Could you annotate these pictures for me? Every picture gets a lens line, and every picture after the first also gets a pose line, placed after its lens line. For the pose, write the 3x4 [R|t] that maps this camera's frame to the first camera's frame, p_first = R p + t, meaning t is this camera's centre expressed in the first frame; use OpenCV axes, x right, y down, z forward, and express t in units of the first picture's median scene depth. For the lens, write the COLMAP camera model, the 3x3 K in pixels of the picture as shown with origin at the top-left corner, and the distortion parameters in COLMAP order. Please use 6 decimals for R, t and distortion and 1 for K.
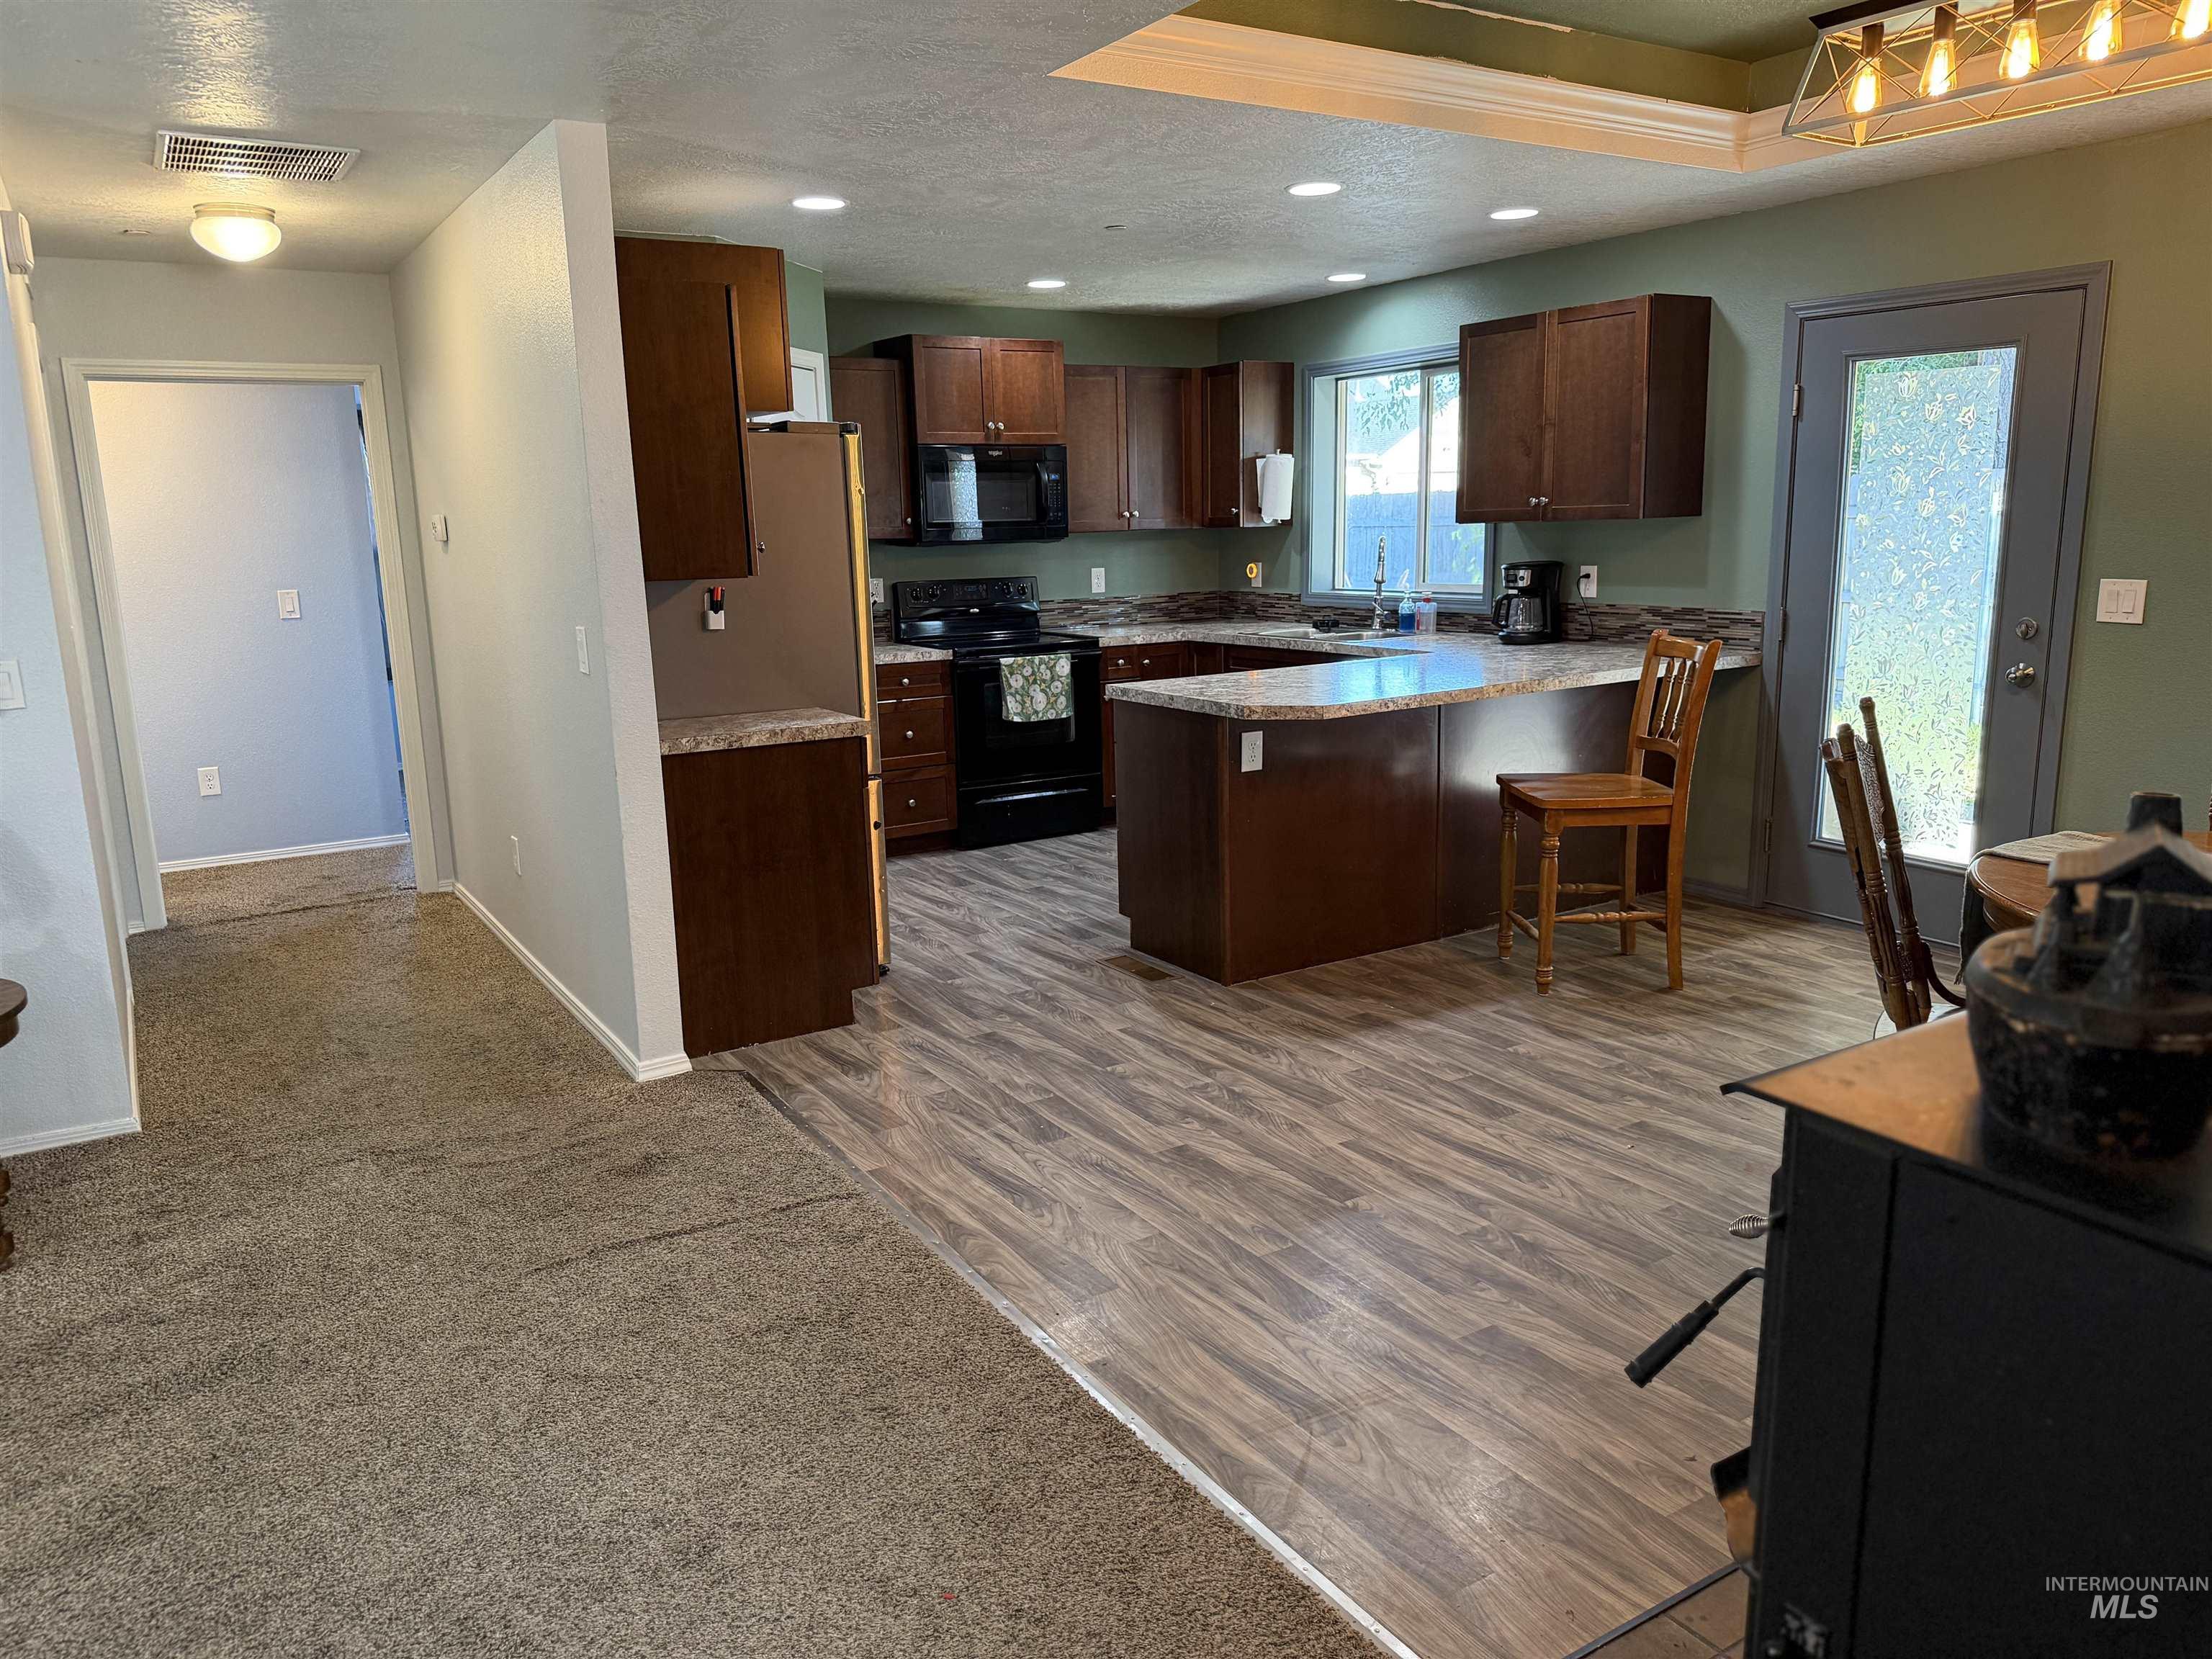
lens RADIAL K [[1545.2, 0, 1112.2], [0, 1545.2, 821.5], [0, 0, 1]] dist [0.168348, -0.293842]
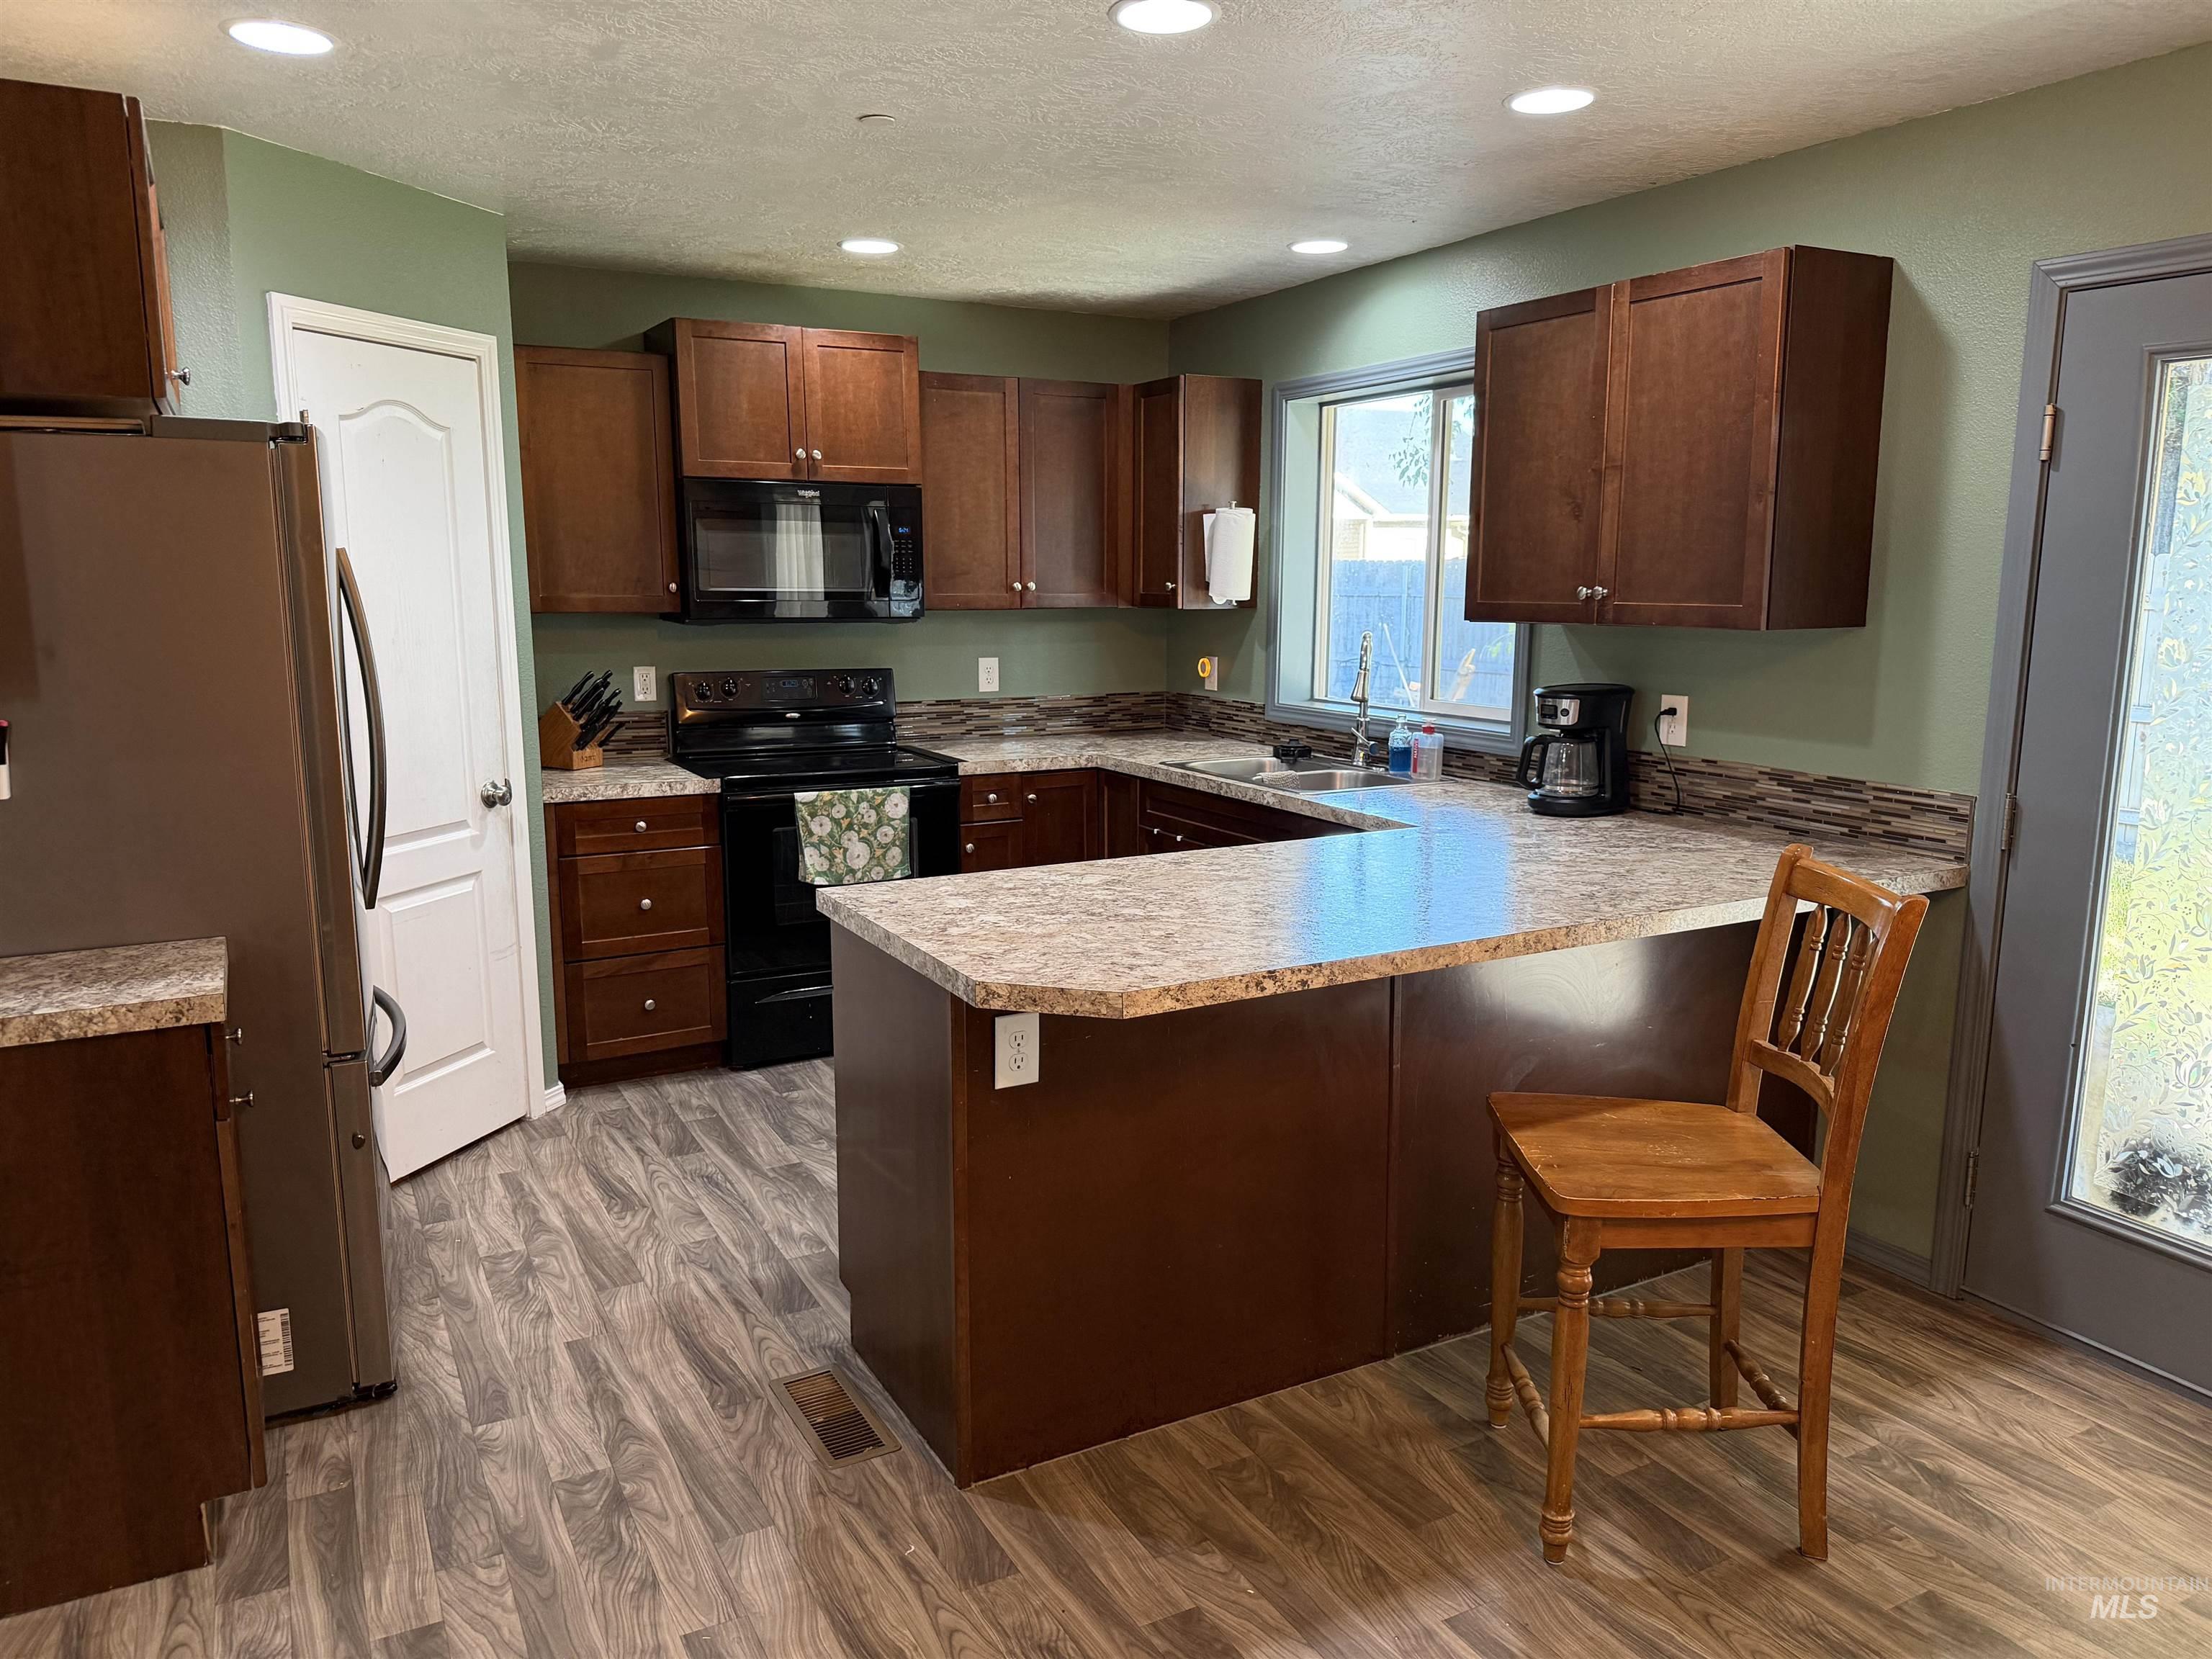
lens RADIAL K [[1535.7, 0, 1122.8], [0, 1535.7, 838.1], [0, 0, 1]] dist [0.083490, -0.122805]
pose [[0.997972, 0.035332, -0.052957, 0.117881], [-0.036511, 0.999102, -0.021474, -0.083979], [0.052150, 0.023364, 0.998366, 0.369415]]
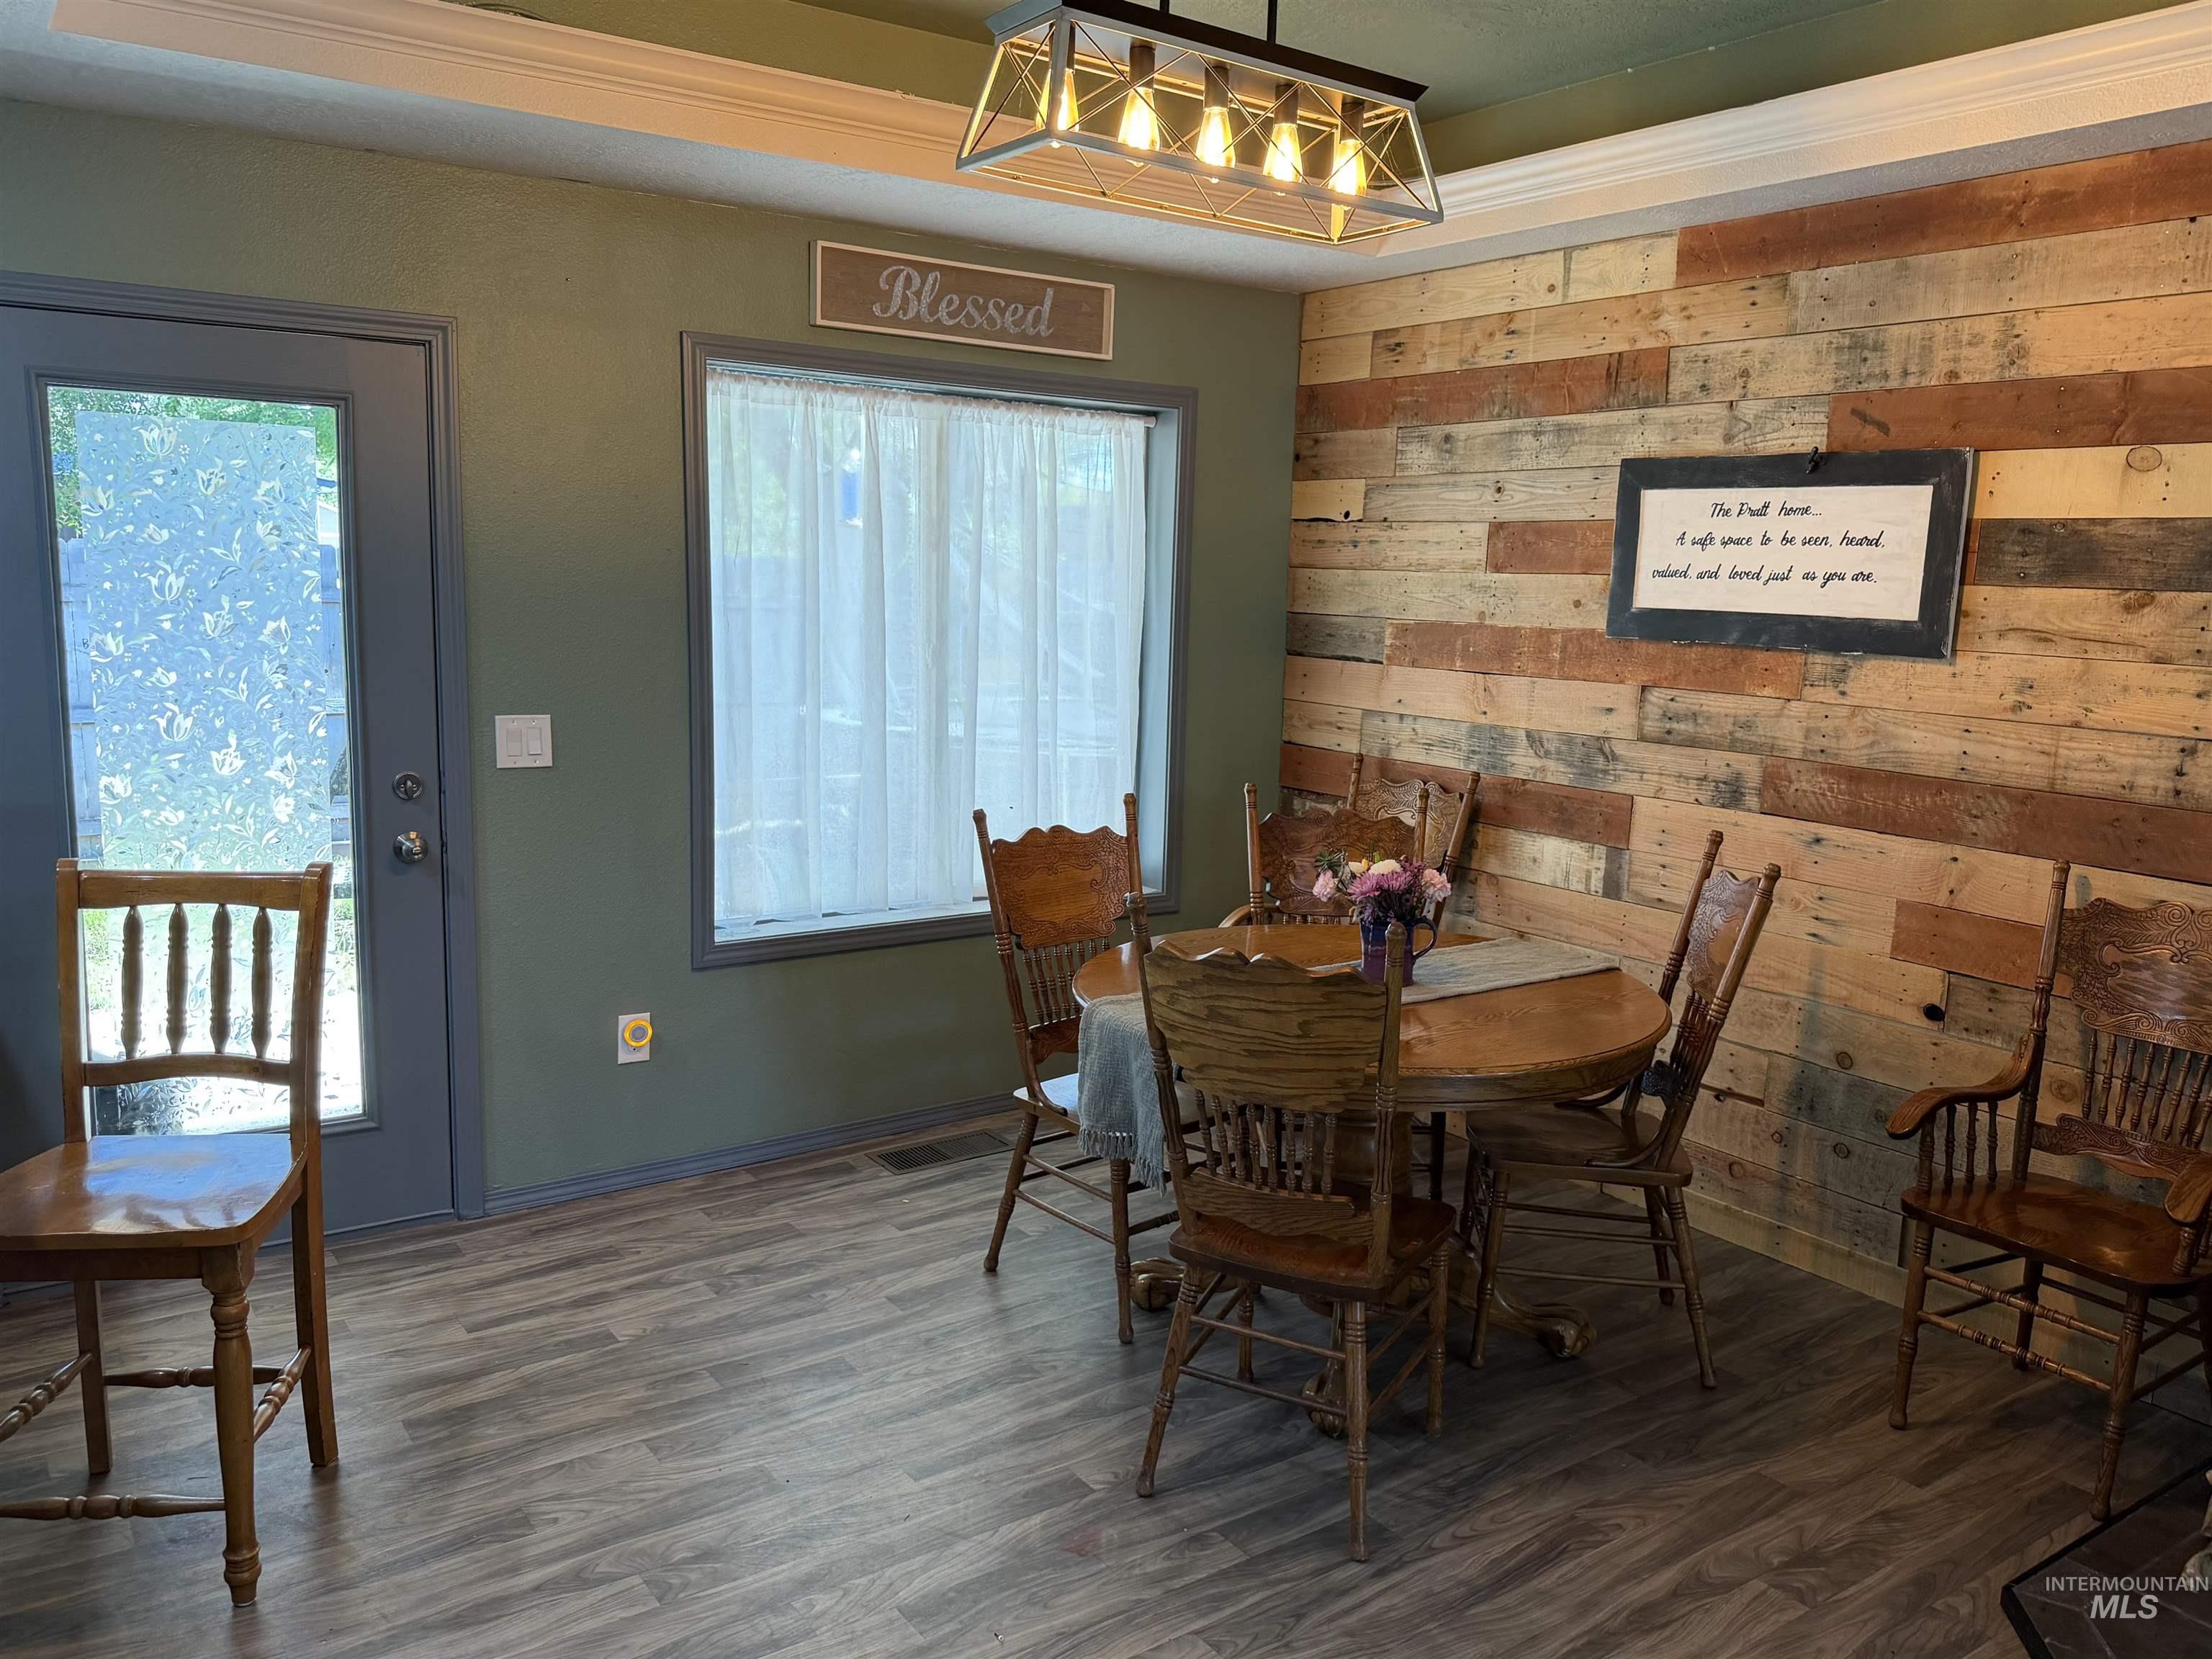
lens RADIAL K [[1717.9, 0, 1174.6], [0, 1717.9, 840.6], [0, 0, 1]] dist [0.011510, 0.002448]
pose [[-0.065770, -0.123925, 0.990109, -0.201844], [0.174398, 0.975558, 0.133689, -0.107281], [-0.982476, 0.181466, -0.042550, 0.509490]]
